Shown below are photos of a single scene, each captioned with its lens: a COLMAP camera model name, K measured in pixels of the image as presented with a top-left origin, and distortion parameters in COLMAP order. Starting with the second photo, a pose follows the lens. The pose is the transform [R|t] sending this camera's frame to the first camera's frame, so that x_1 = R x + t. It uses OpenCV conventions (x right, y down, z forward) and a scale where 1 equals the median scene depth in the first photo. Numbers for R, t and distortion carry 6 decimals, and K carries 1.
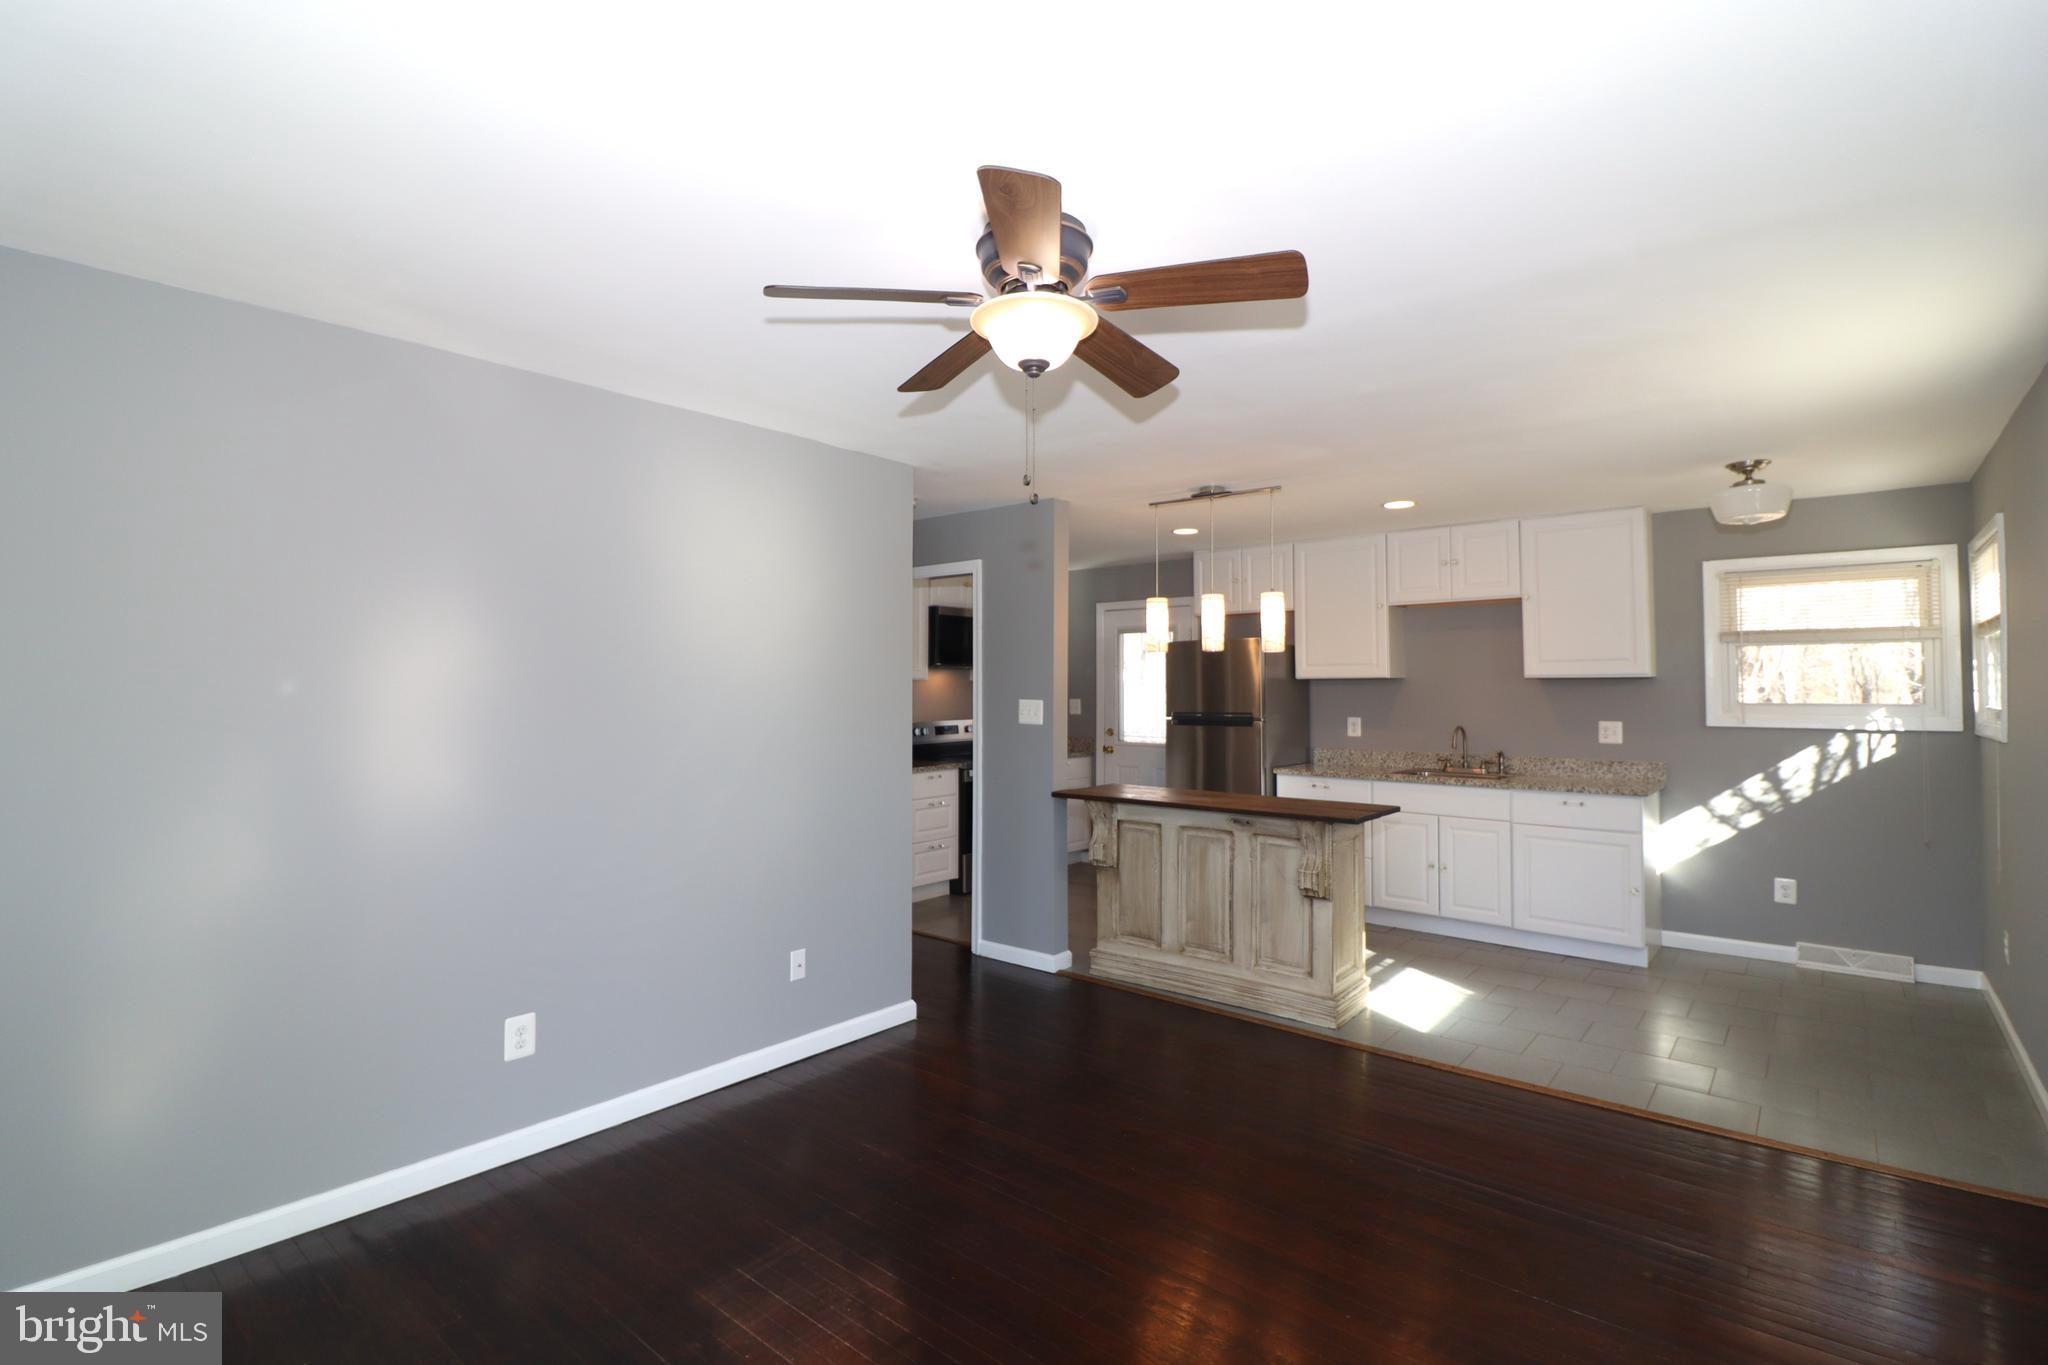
lens RADIAL K [[973.2, 0, 1015.8], [0, 973.2, 656.9], [0, 0, 1]] dist [0.001708, -0.014623]
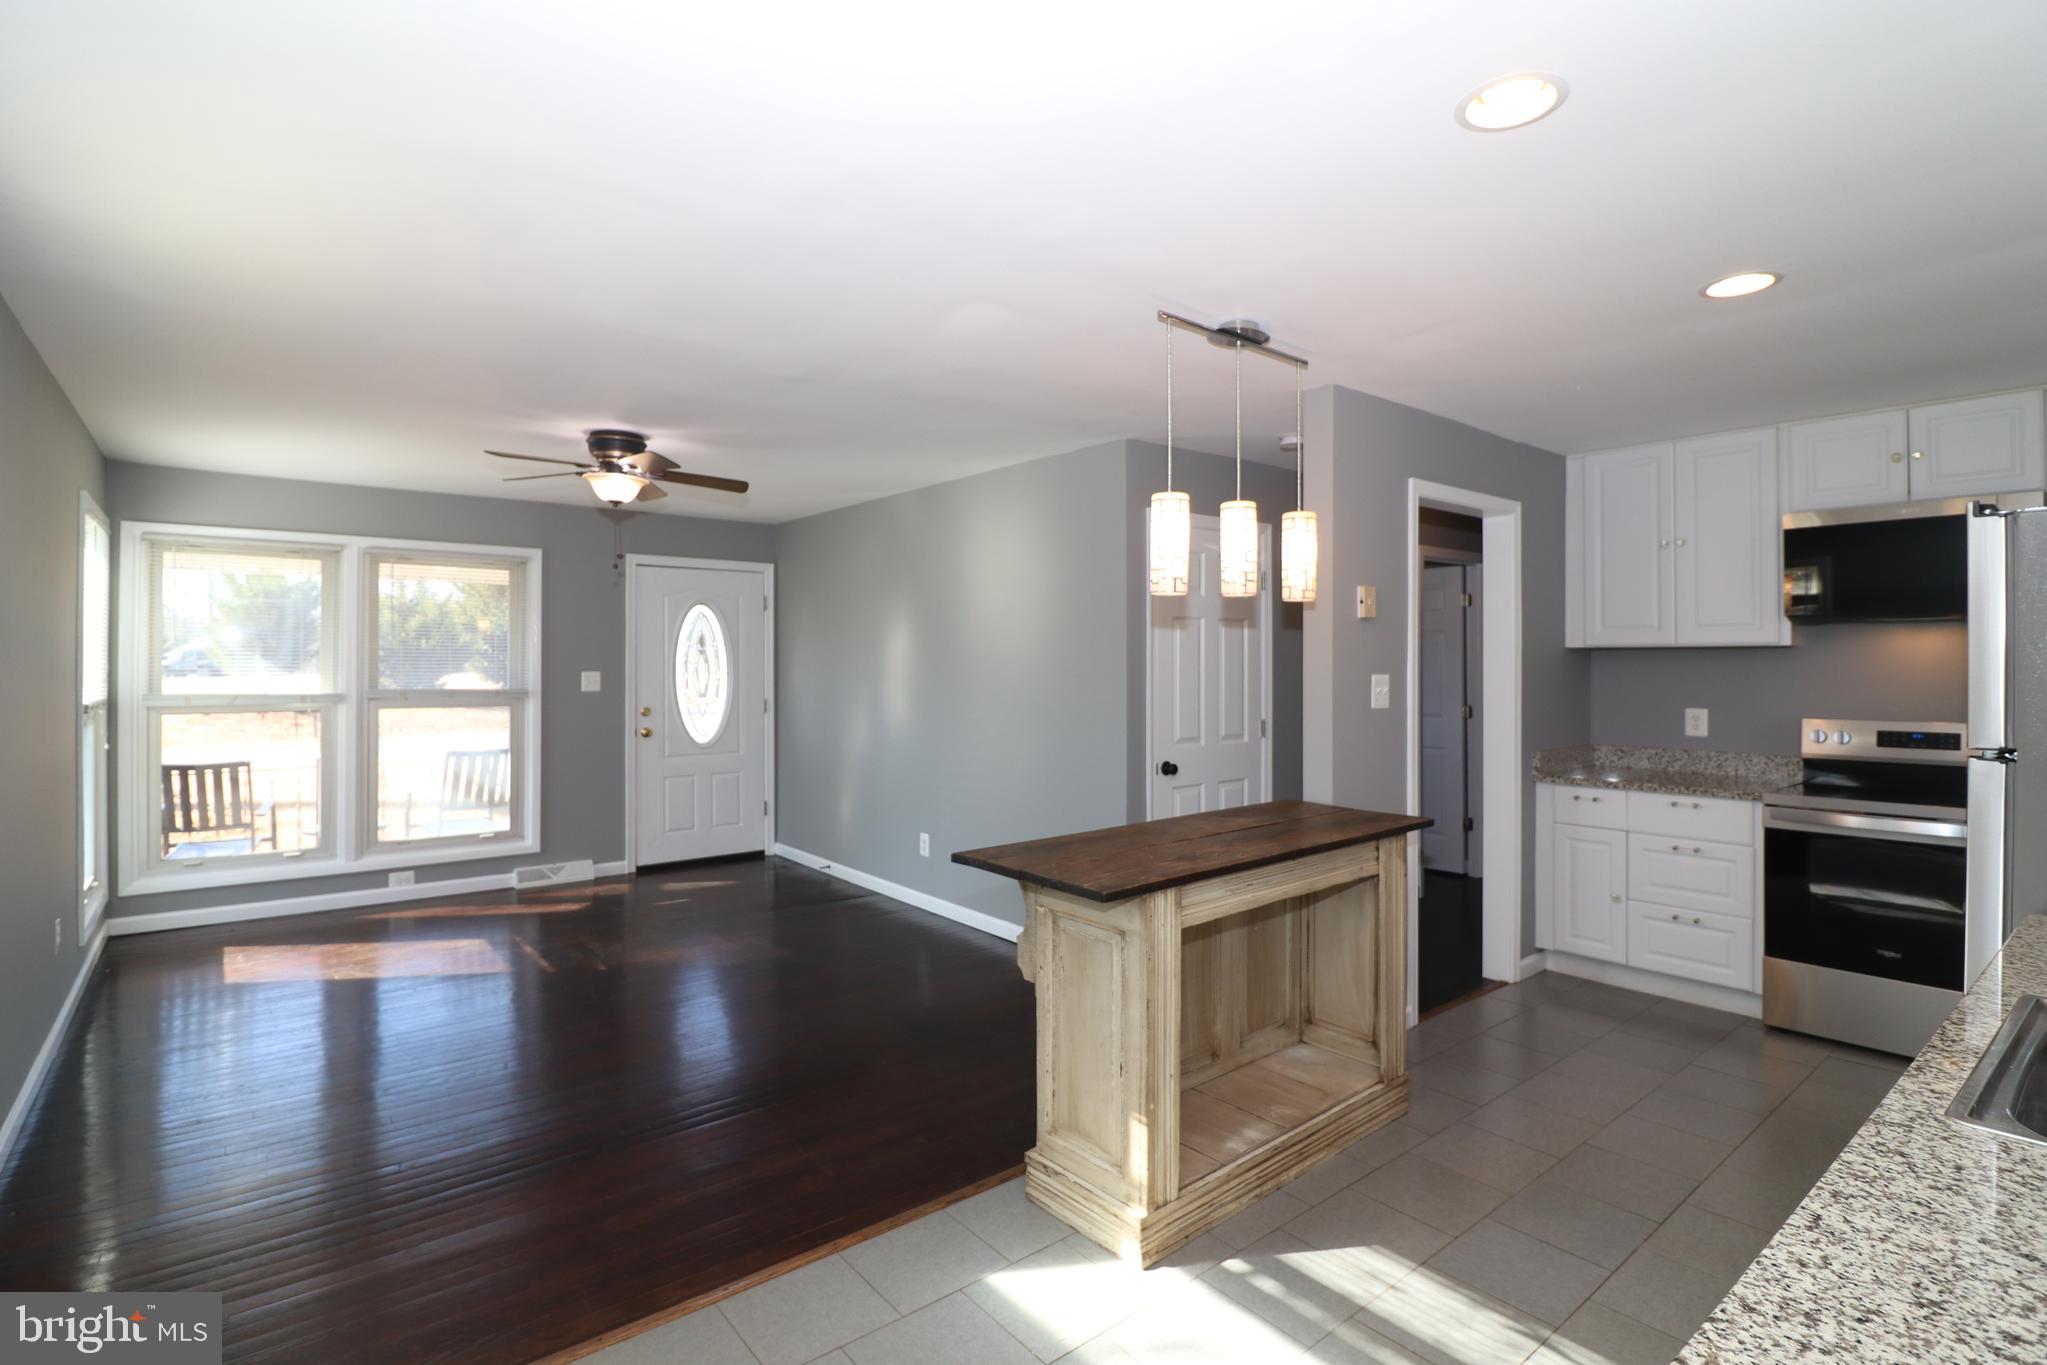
lens RADIAL K [[972.8, 0, 1015.3], [0, 972.8, 657.0], [0, 0, 1]] dist [0.001708, -0.014623]
pose [[-0.188942, -0.009197, -0.981945, 0.781246], [0.029701, 0.999445, -0.015076, 0.035628], [0.981539, -0.032014, -0.188564, 0.922147]]
